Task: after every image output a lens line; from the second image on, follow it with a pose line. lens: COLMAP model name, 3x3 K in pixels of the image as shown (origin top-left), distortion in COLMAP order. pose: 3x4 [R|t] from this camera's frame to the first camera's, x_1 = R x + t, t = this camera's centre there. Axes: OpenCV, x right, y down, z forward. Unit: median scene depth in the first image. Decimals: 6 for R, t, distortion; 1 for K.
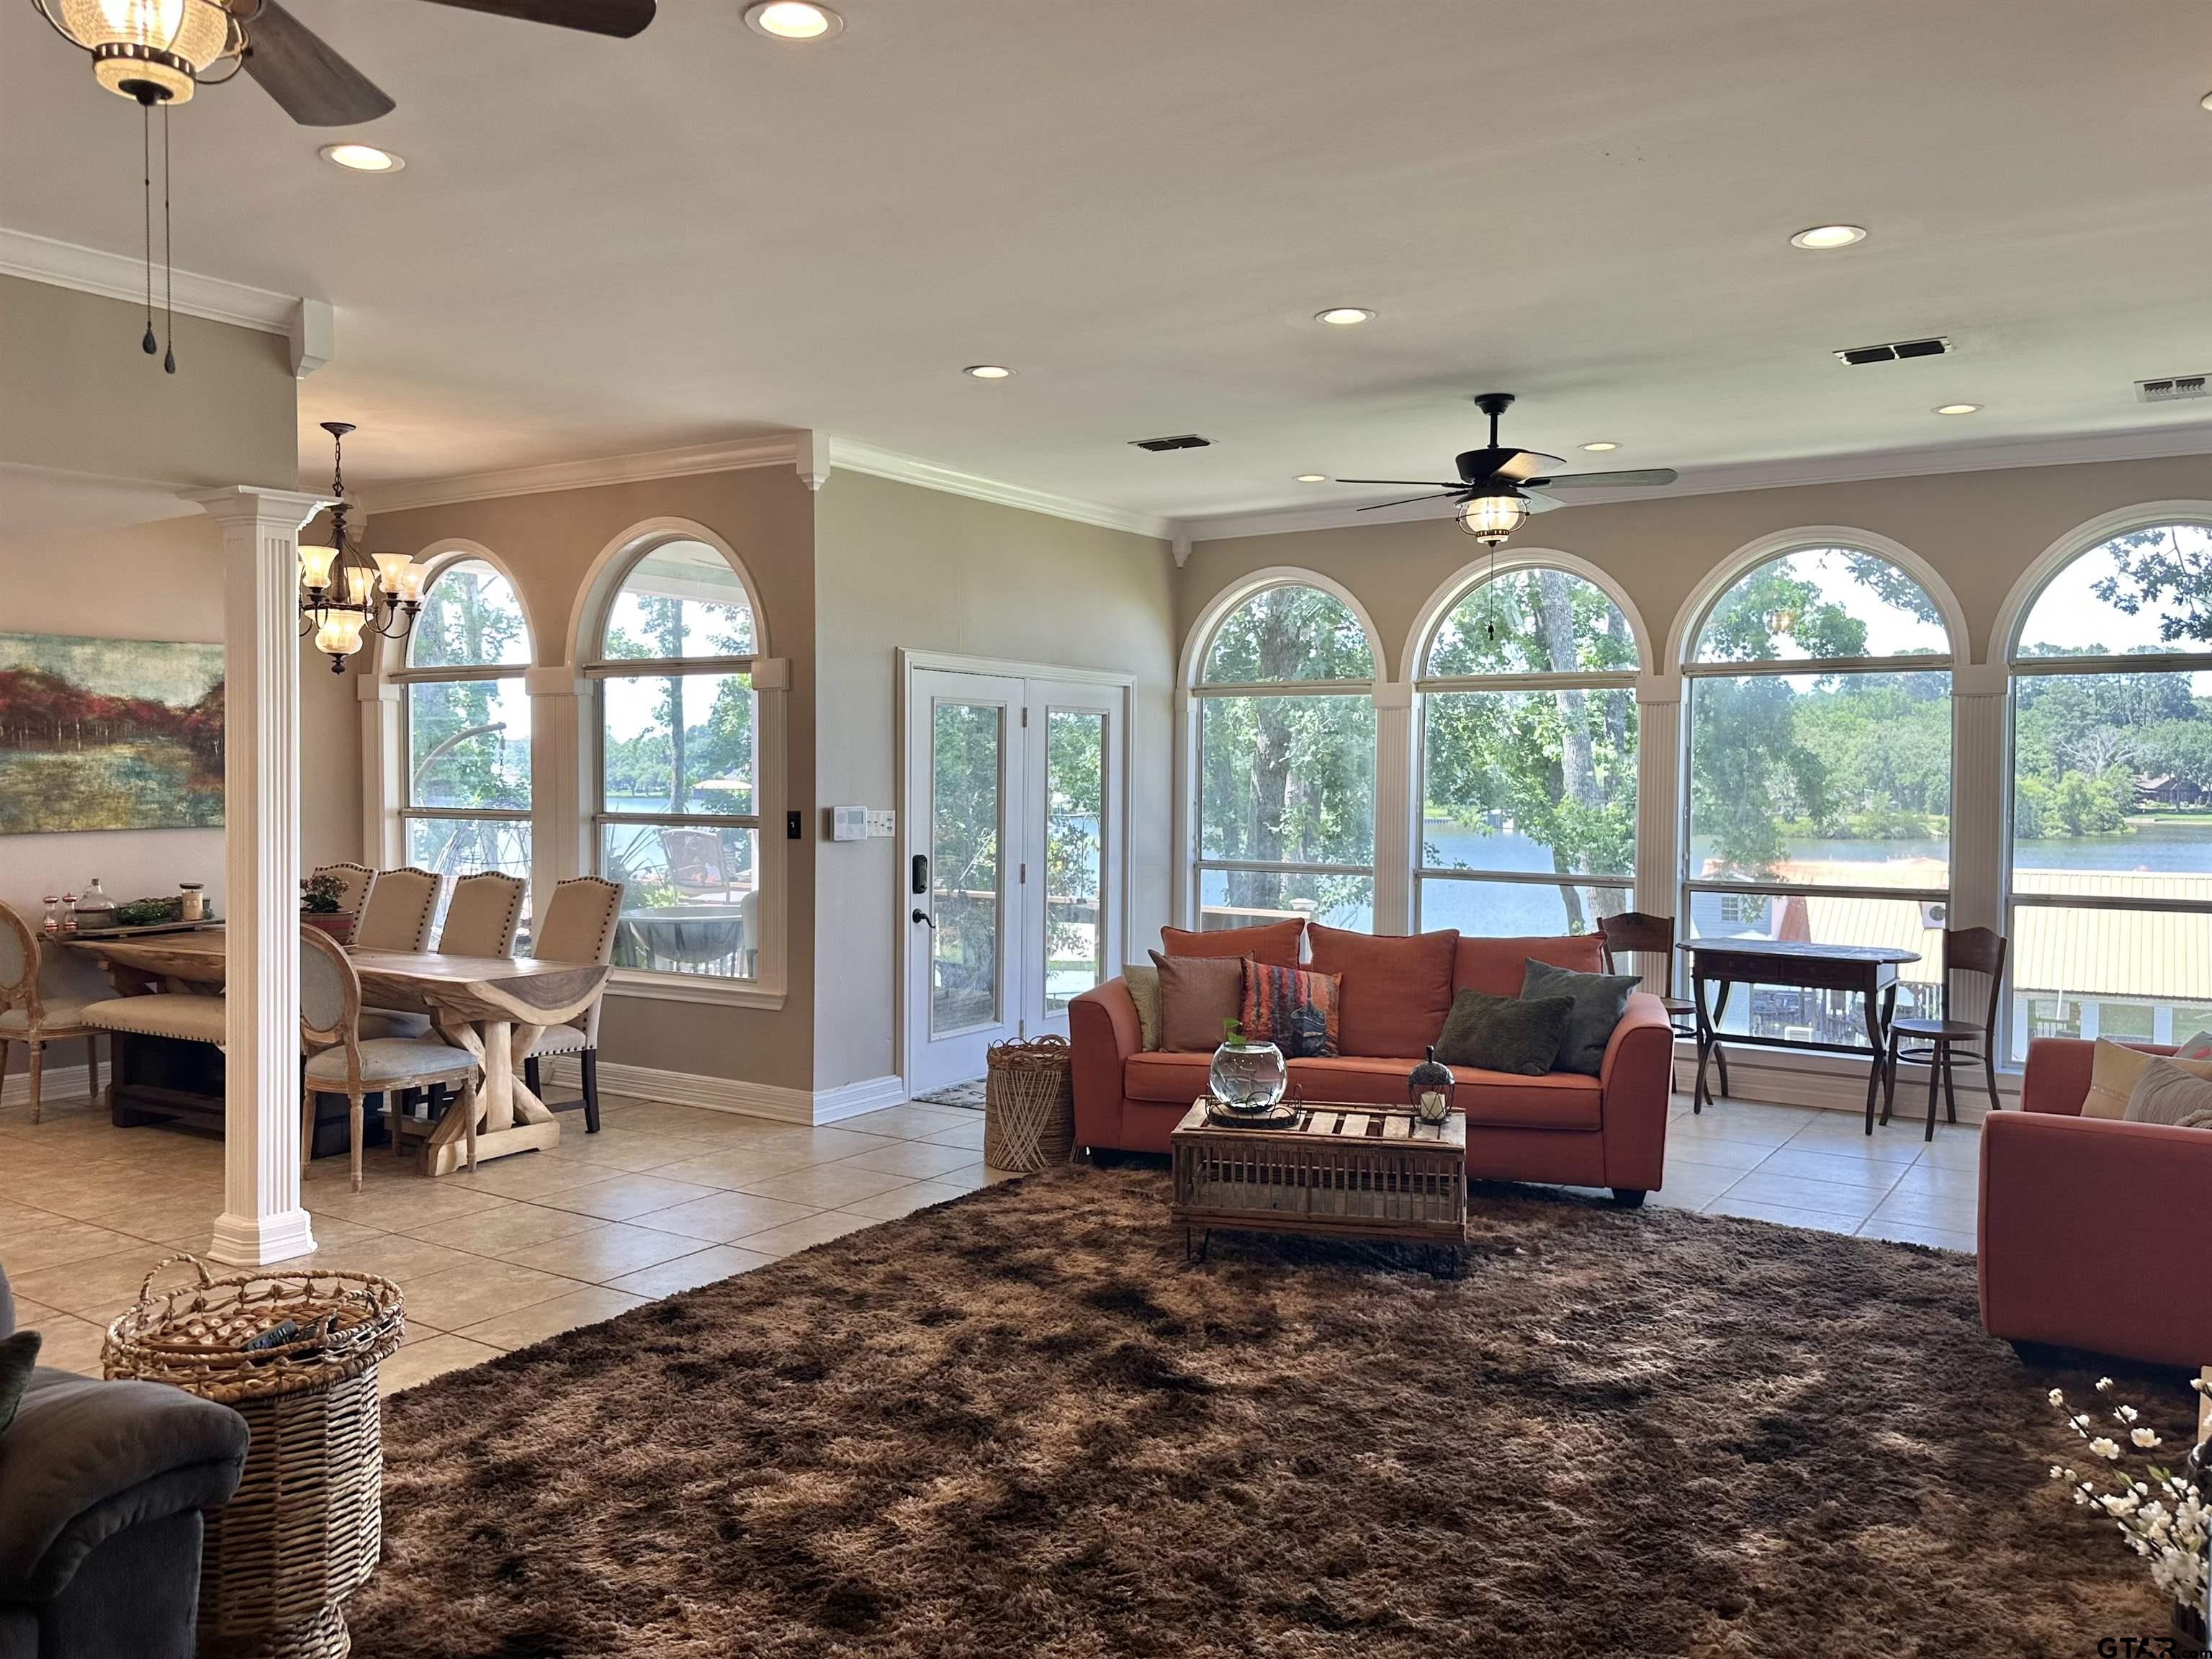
lens RADIAL K [[1667.1, 0, 1115.4], [0, 1667.1, 822.3], [0, 0, 1]] dist [0.056652, -0.028041]
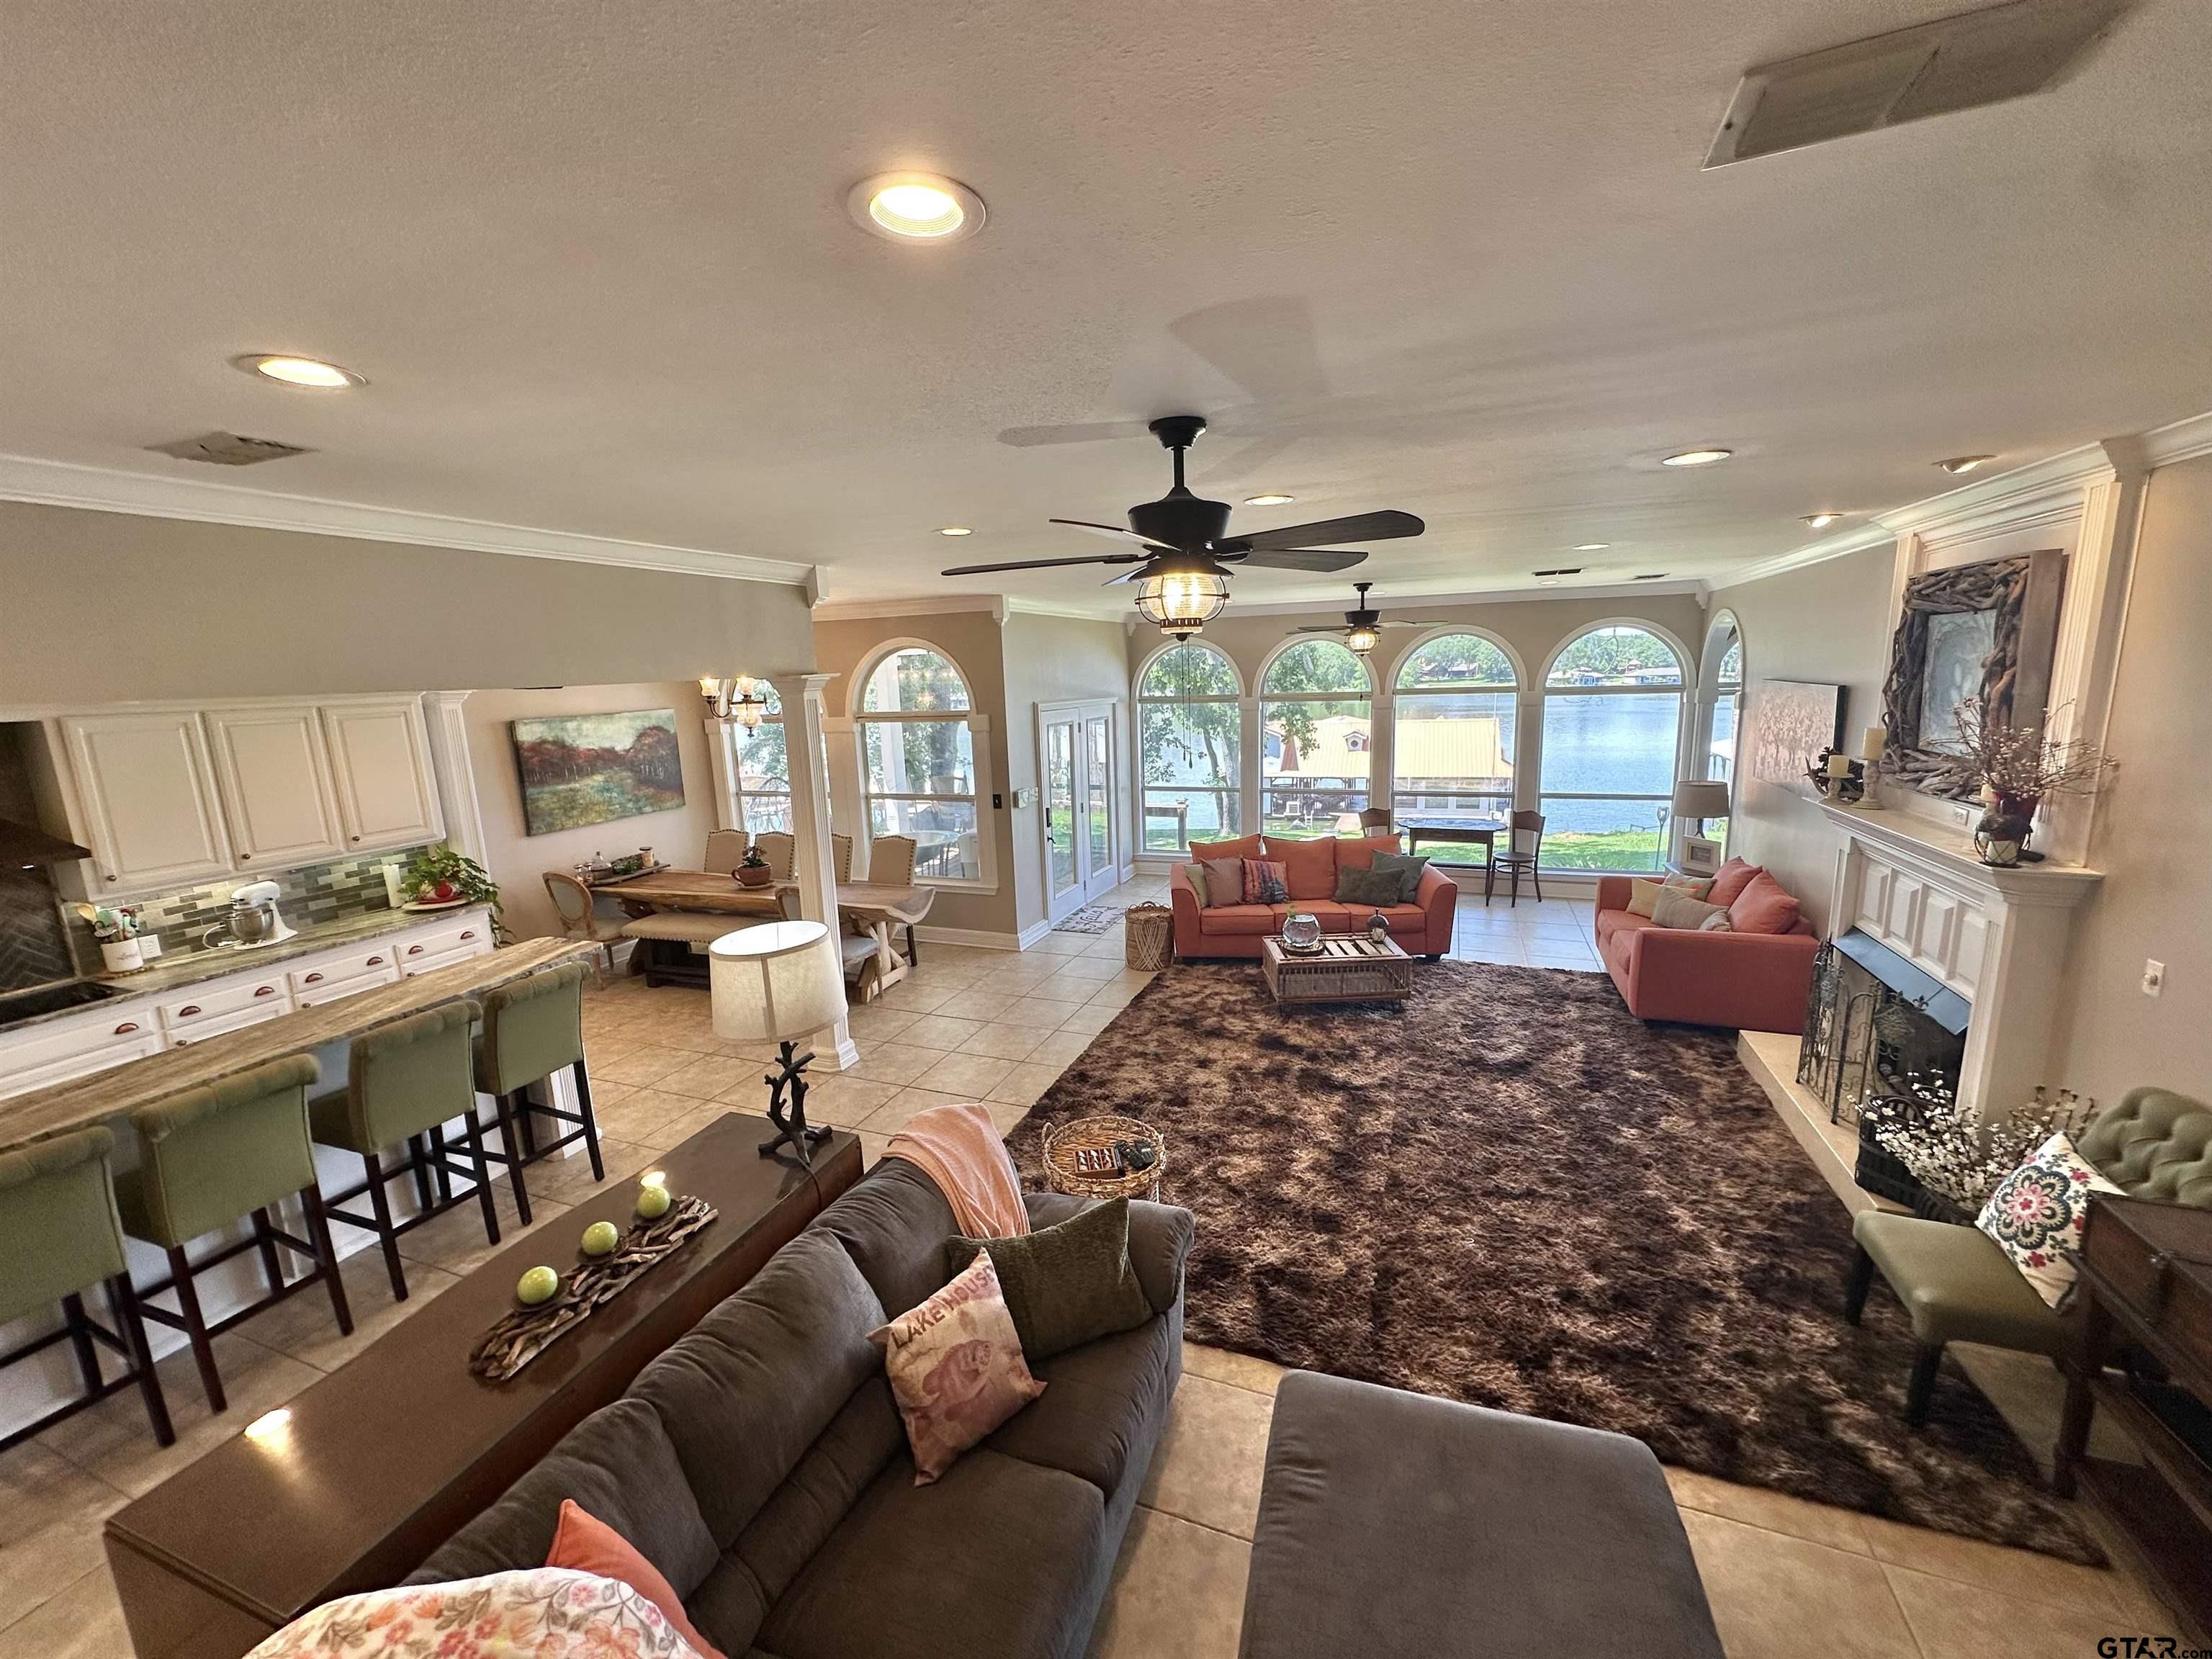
lens RADIAL K [[881.8, 0, 1109.0], [0, 881.8, 838.9], [0, 0, 1]] dist [0.011036, 0.000181]
pose [[0.977194, -0.075104, 0.198622, -0.396349], [0.043991, 0.986673, 0.156655, -0.159289], [-0.207741, -0.144345, 0.967475, -0.029123]]
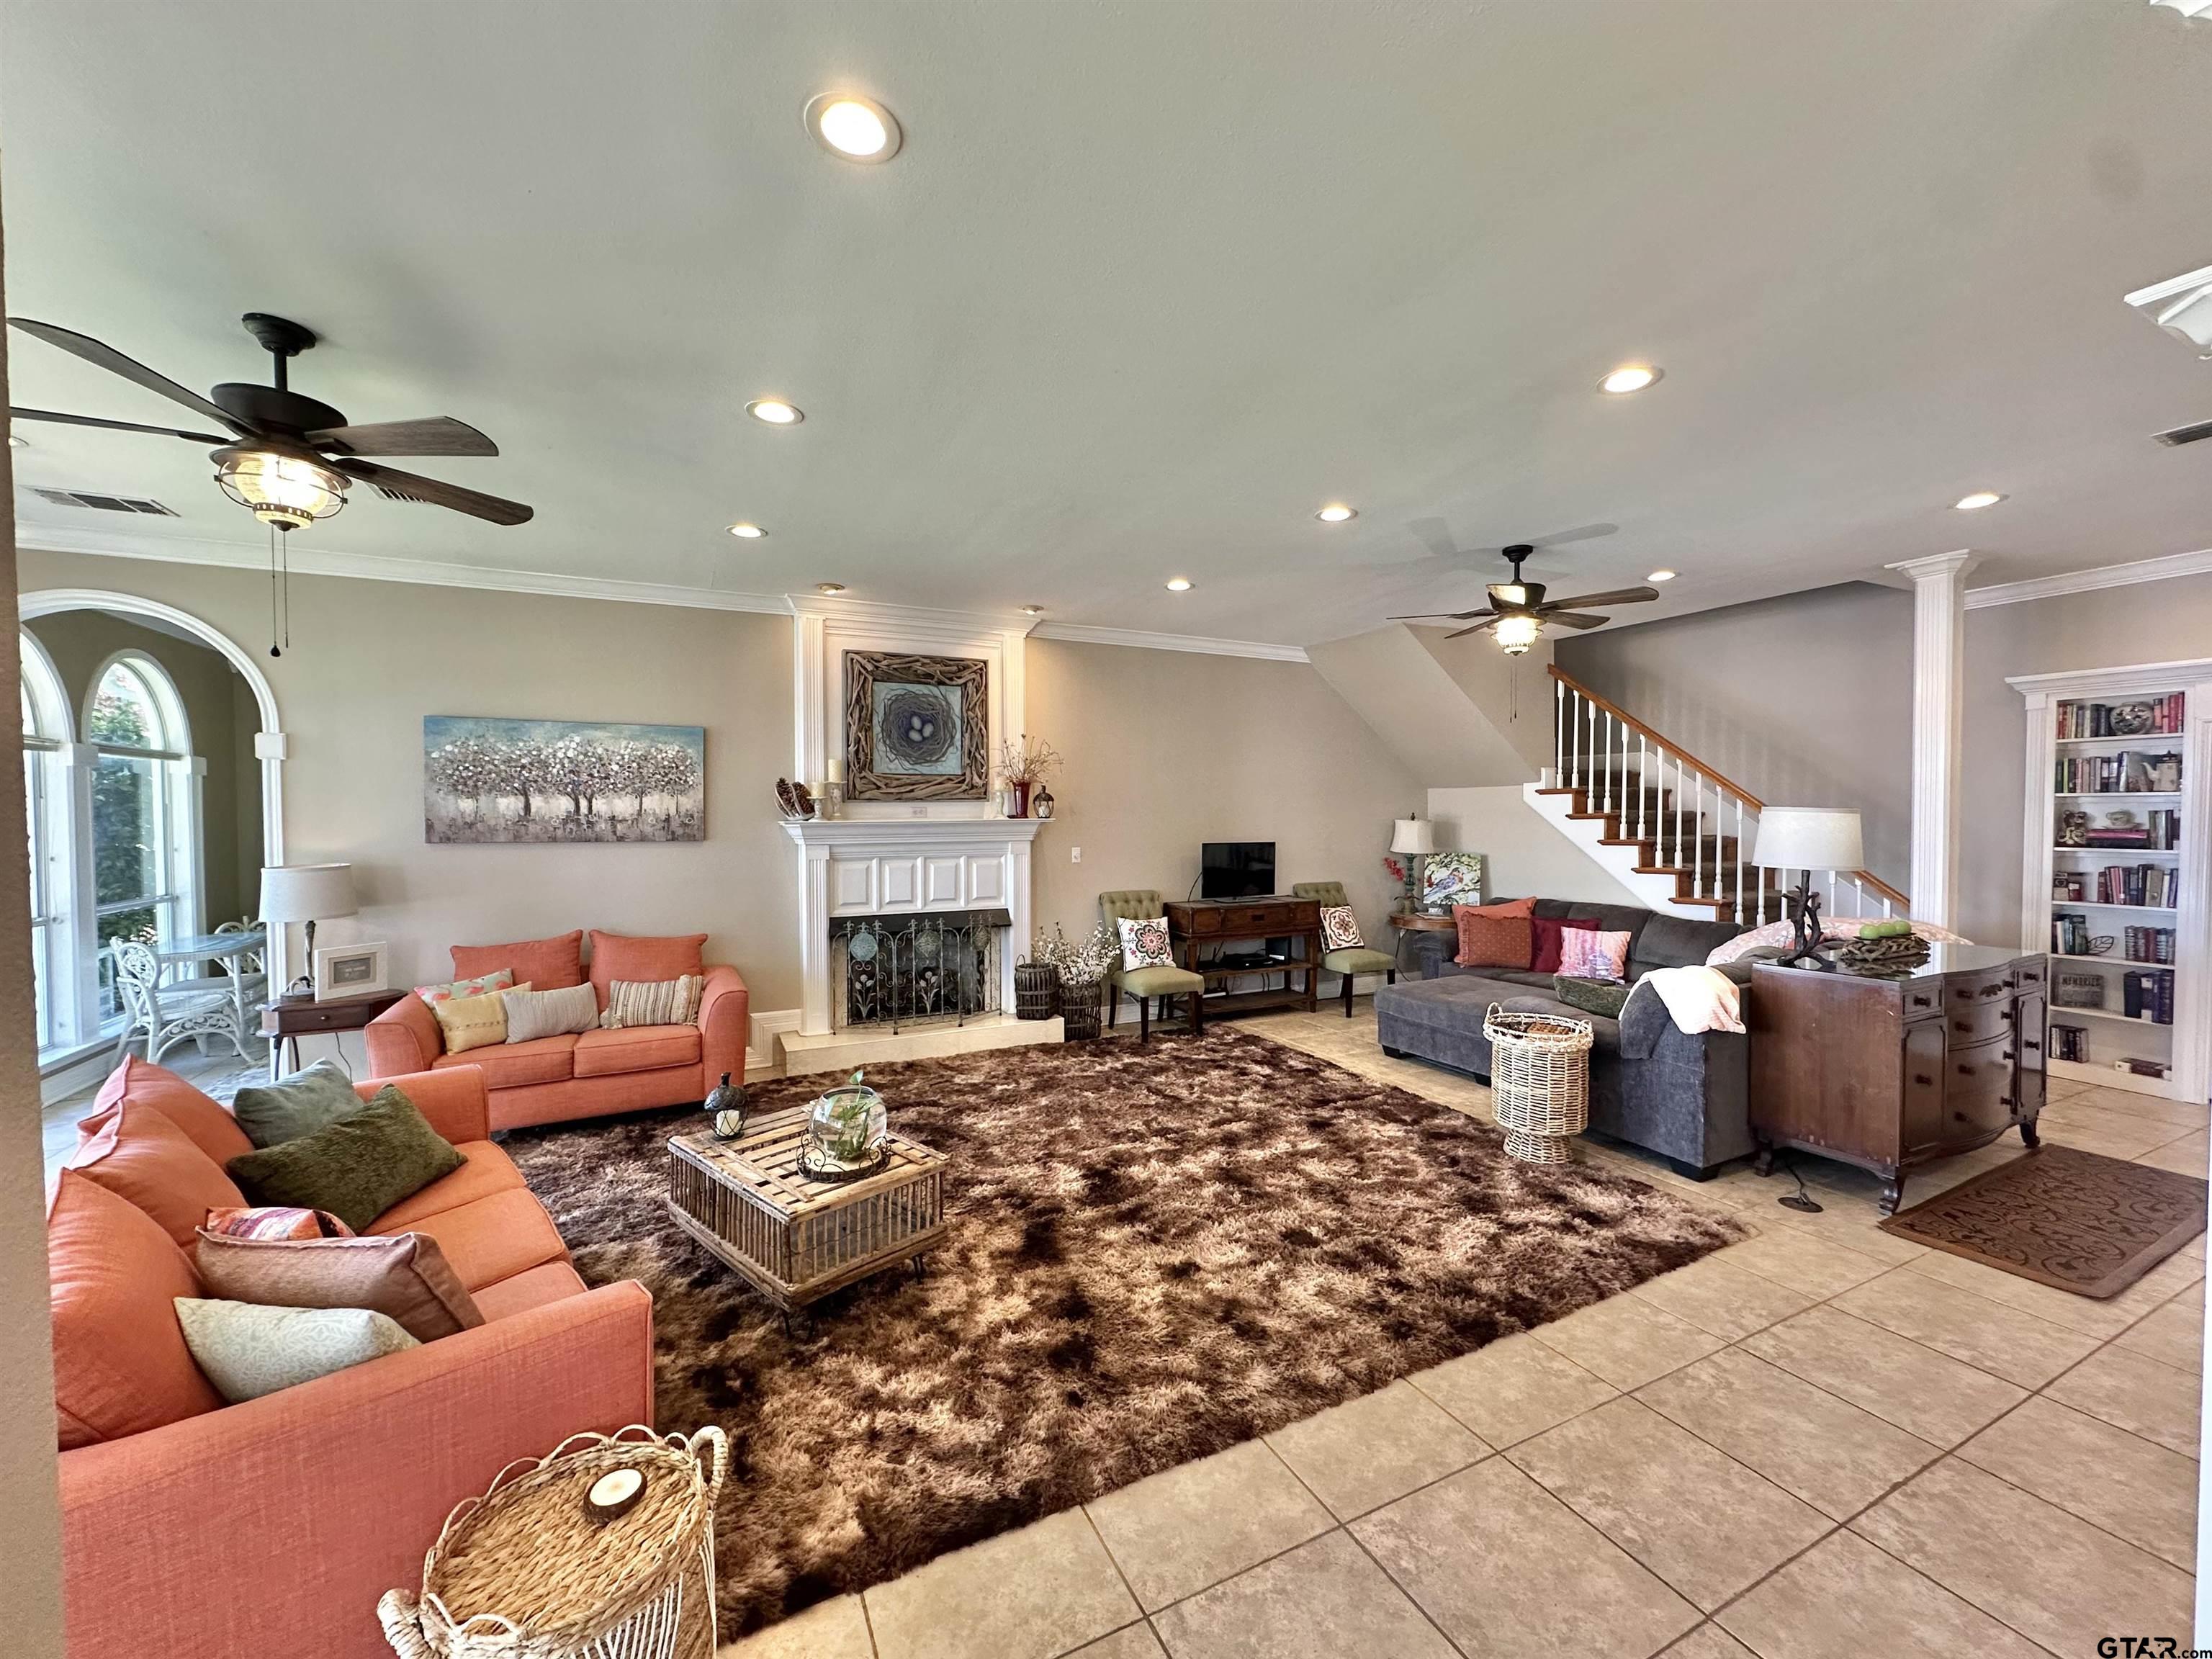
lens RADIAL K [[881.8, 0, 1103.8], [0, 881.8, 828.8], [0, 0, 1]] dist [0.011036, 0.000181]
pose [[-0.858047, -0.014337, 0.513372, -0.360538], [0.015320, 0.998451, 0.053490, -0.065214], [-0.513343, 0.053762, -0.856498, 1.456138]]
